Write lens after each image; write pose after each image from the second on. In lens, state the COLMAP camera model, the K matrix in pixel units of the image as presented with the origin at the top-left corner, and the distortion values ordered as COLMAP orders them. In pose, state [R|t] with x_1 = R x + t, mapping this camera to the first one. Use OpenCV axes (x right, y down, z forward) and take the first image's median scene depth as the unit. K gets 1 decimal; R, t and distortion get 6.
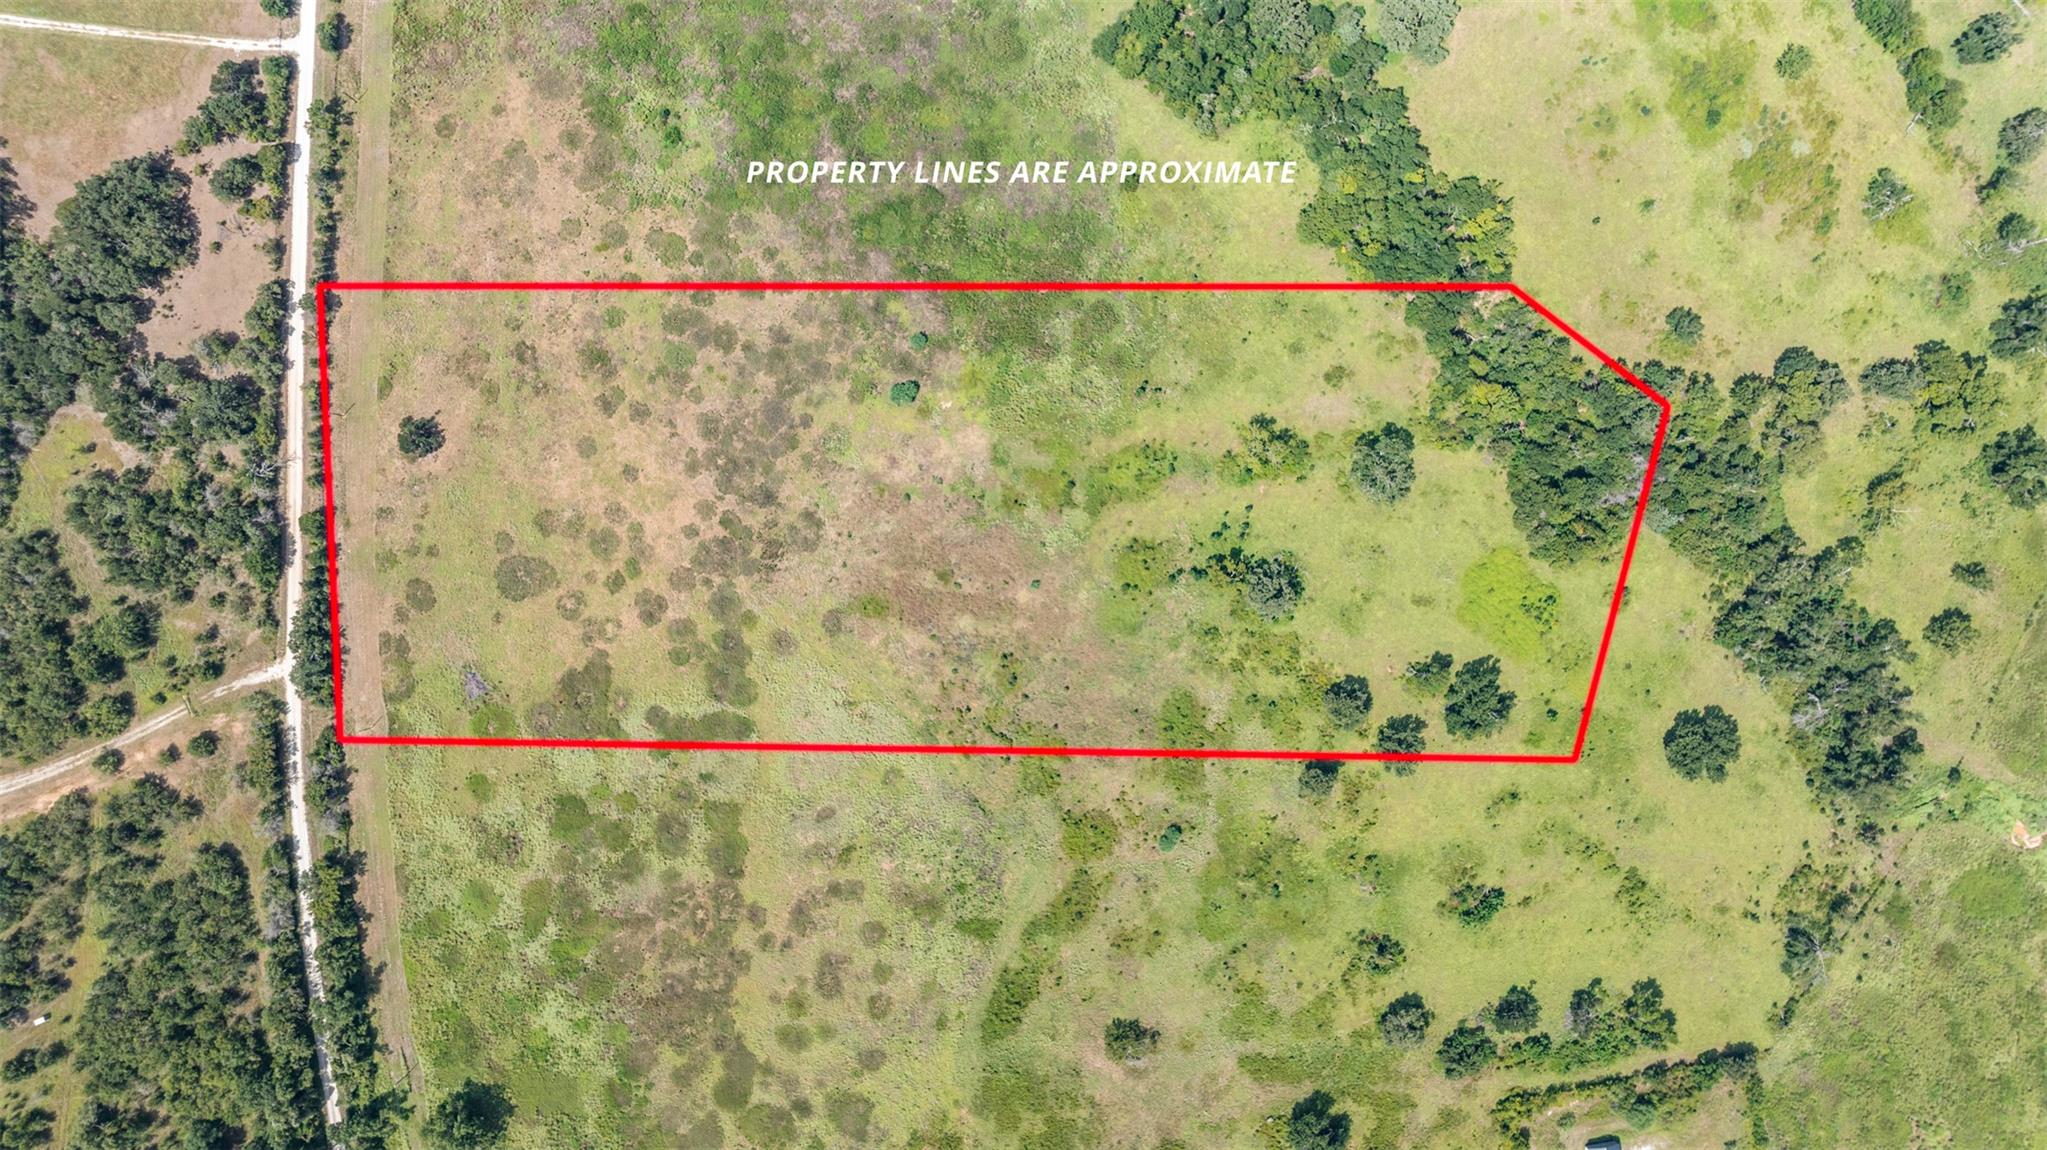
lens RADIAL K [[1458.7, 0, 1023.5], [0, 1458.7, 575.0], [0, 0, 1]] dist [-0.020829, 0.006844]
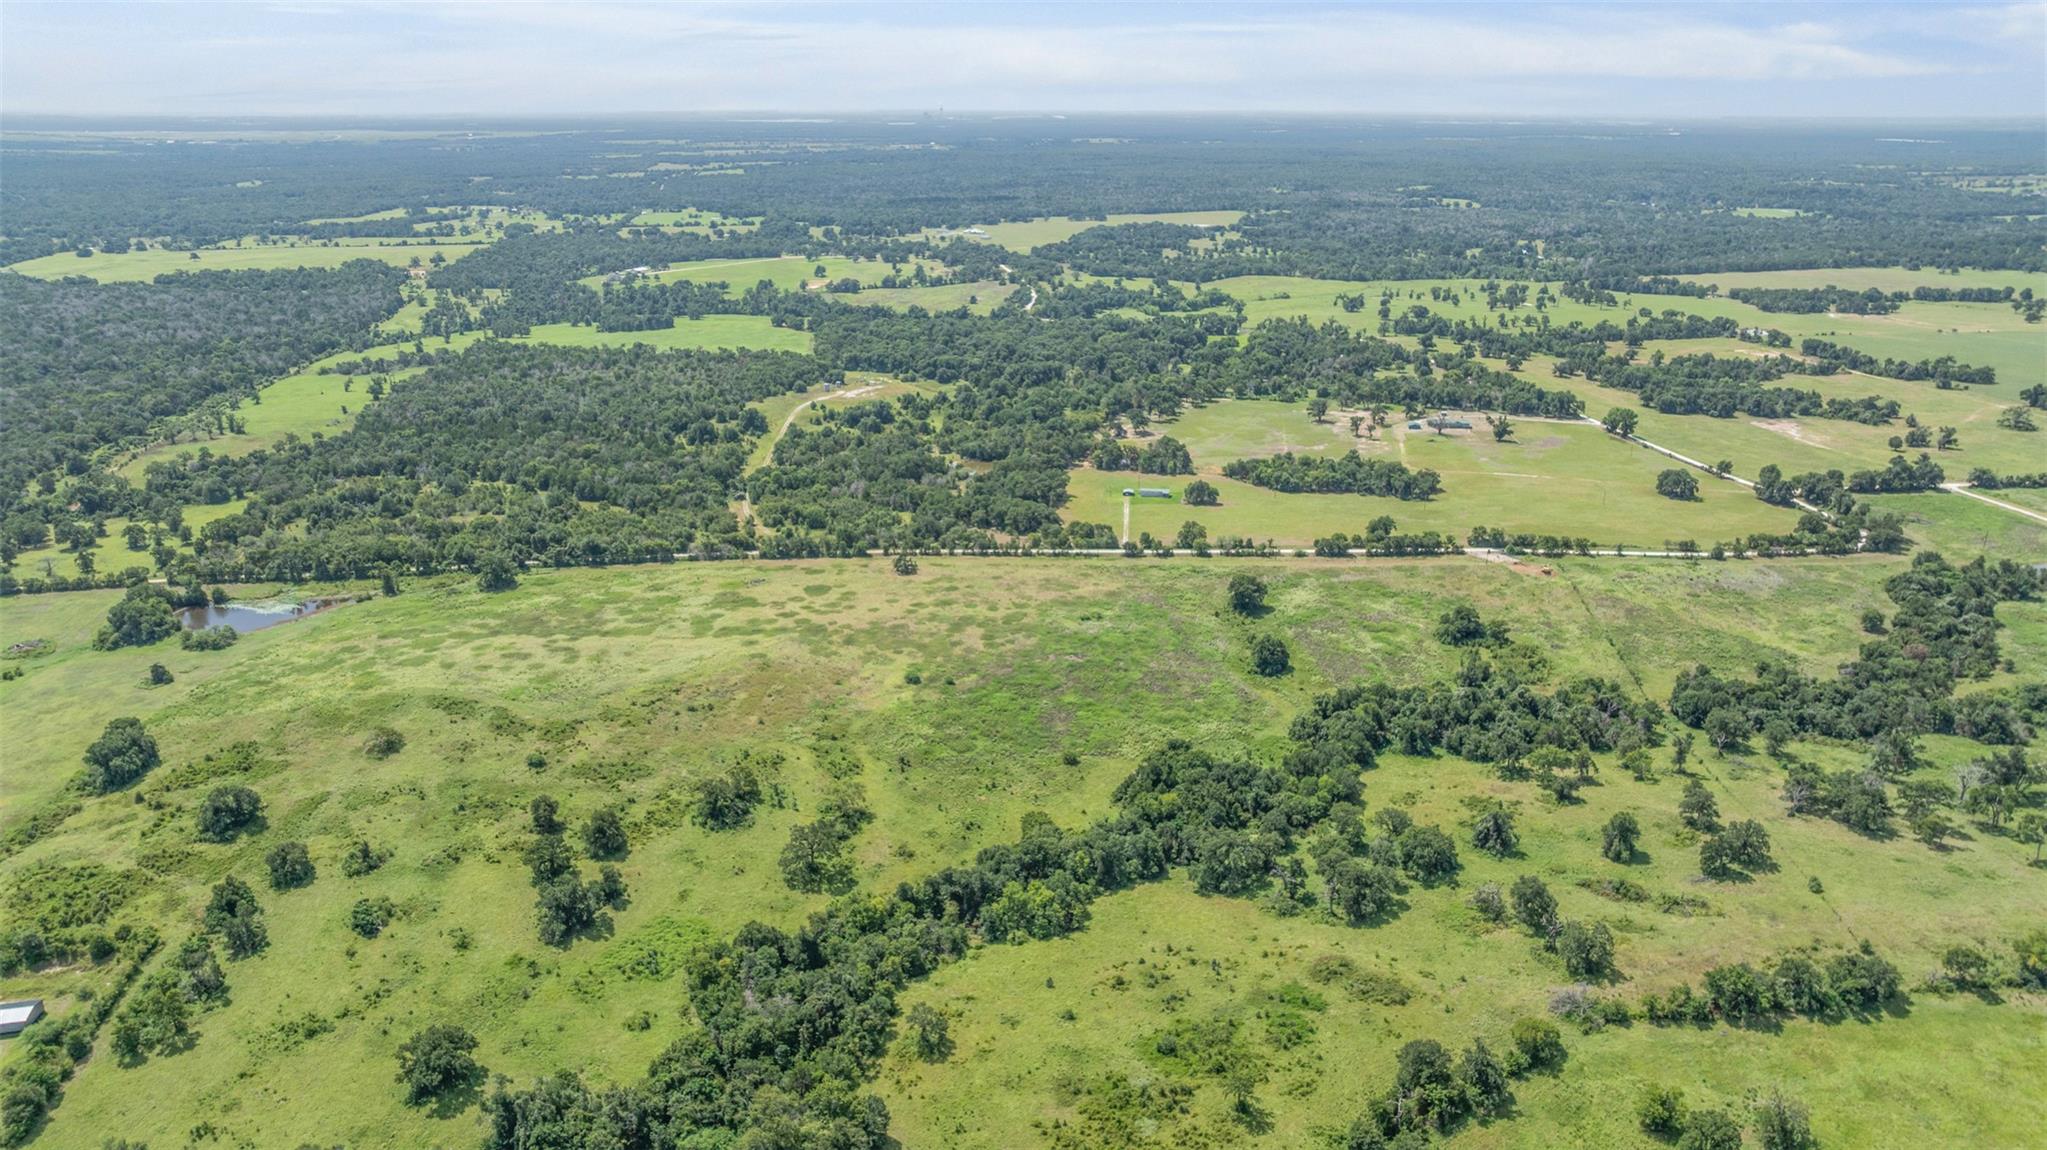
lens RADIAL K [[1458.7, 0, 1023.5], [0, 1458.7, 575.0], [0, 0, 1]] dist [-0.020829, 0.006844]
pose [[0.005462, 0.311787, -0.950136, 1.201435], [-0.999814, -0.015891, -0.010962, -0.211614], [-0.018516, 0.950019, 0.311642, 0.457284]]
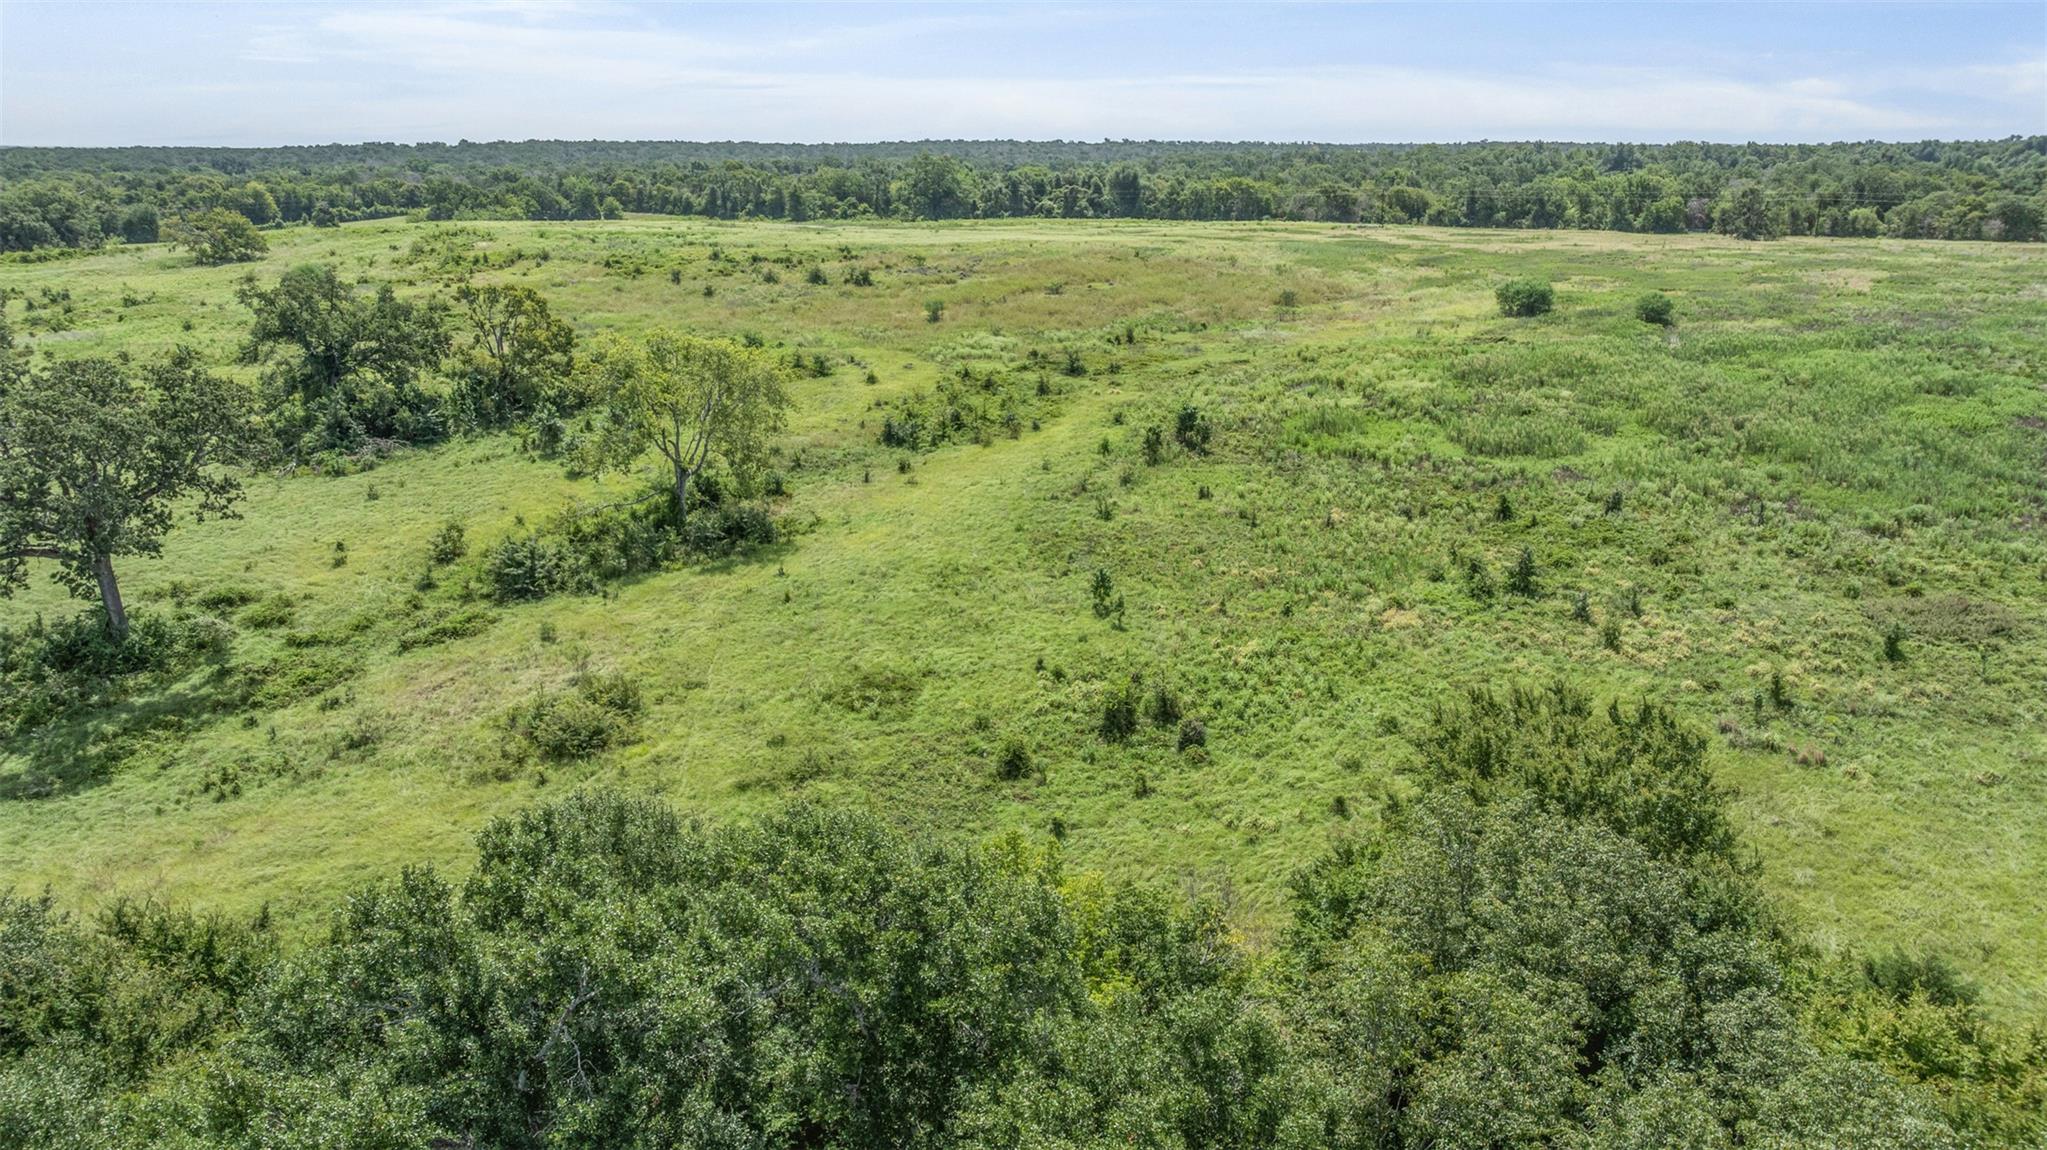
lens RADIAL K [[1458.7, 0, 1023.5], [0, 1458.7, 575.0], [0, 0, 1]] dist [-0.020829, 0.006844]
pose [[-0.646589, 0.213497, -0.732353, 0.296194], [-0.762648, -0.202399, 0.614331, -0.269225], [-0.017070, 0.955748, 0.293692, 0.940864]]
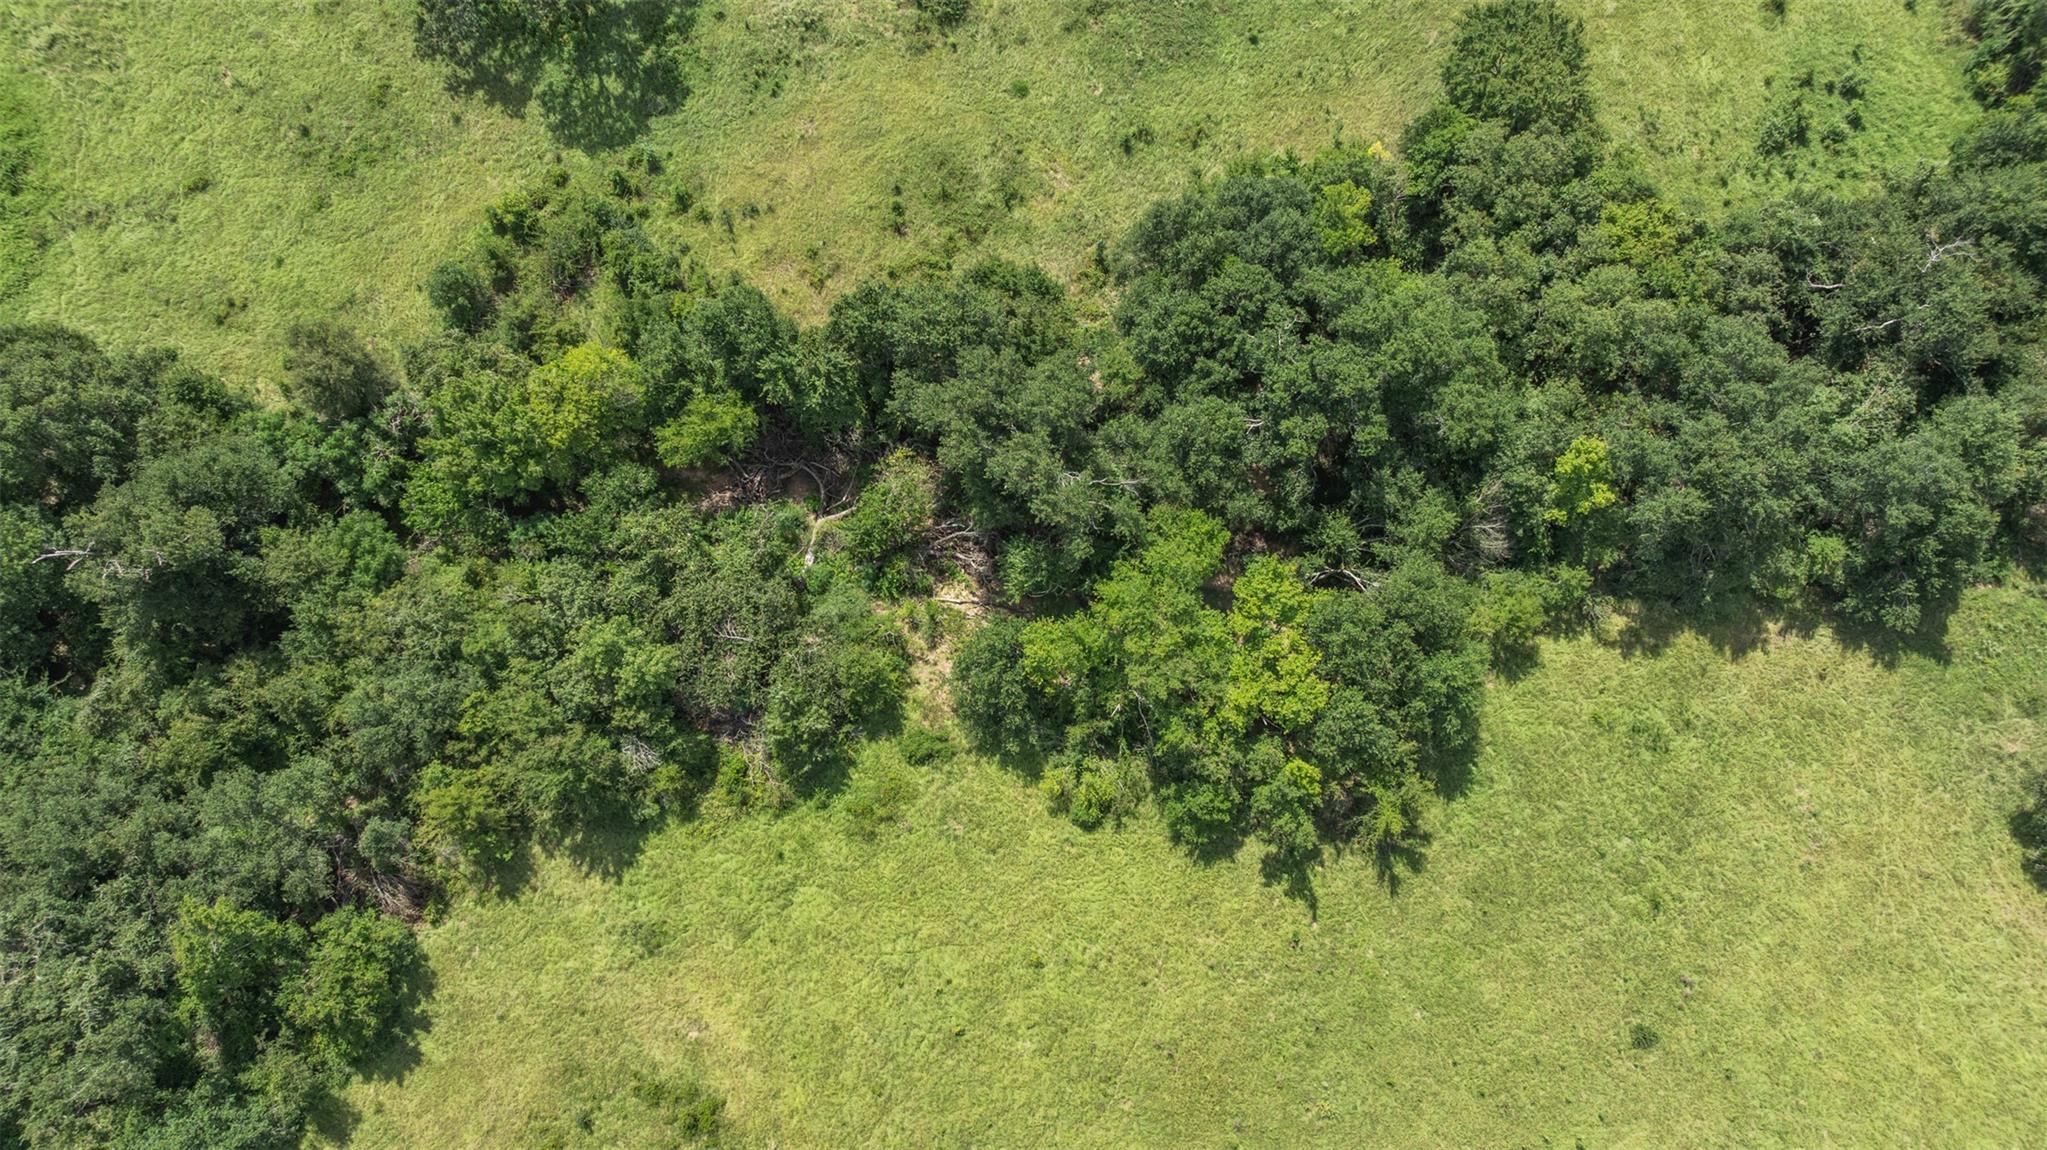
lens RADIAL K [[1458.7, 0, 1023.5], [0, 1458.7, 575.0], [0, 0, 1]] dist [-0.020829, 0.006844]
pose [[-0.433278, 0.866043, -0.249480, 0.366830], [-0.901188, -0.419816, 0.107770, -0.224725], [-0.011402, 0.271523, 0.962364, 0.780957]]
